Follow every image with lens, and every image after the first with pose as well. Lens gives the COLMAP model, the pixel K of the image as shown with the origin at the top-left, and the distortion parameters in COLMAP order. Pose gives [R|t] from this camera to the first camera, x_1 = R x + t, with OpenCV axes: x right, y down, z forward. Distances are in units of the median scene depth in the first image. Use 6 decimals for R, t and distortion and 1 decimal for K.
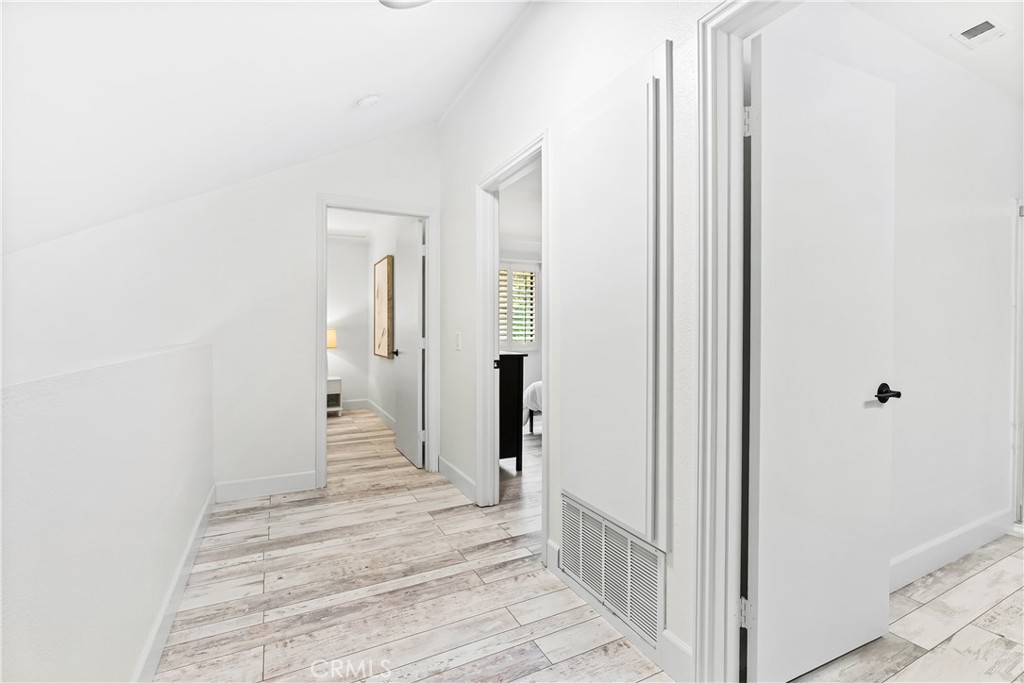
lens RADIAL K [[469.7, 0, 511.7], [0, 469.7, 336.4], [0, 0, 1]] dist [-0.002093, 0.000351]
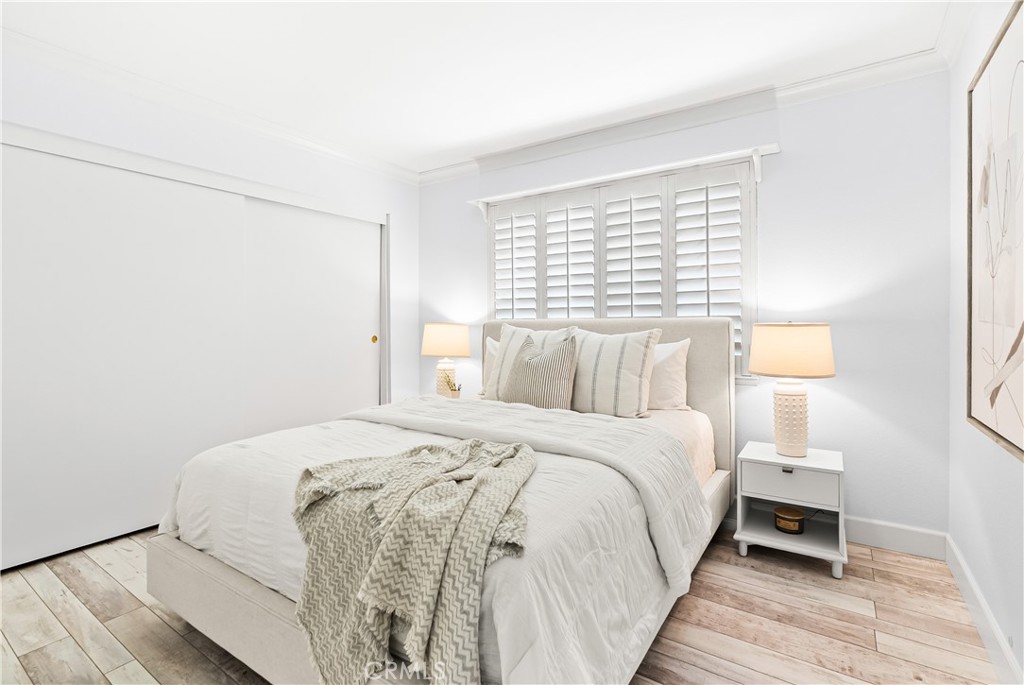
lens RADIAL K [[469.7, 0, 510.5], [0, 469.7, 335.0], [0, 0, 1]] dist [-0.002093, 0.000351]
pose [[0.464529, 0.007273, -0.885528, -0.177448], [-0.008408, 0.999957, 0.003803, -0.010754], [0.885518, 0.005679, 0.464570, 0.645659]]
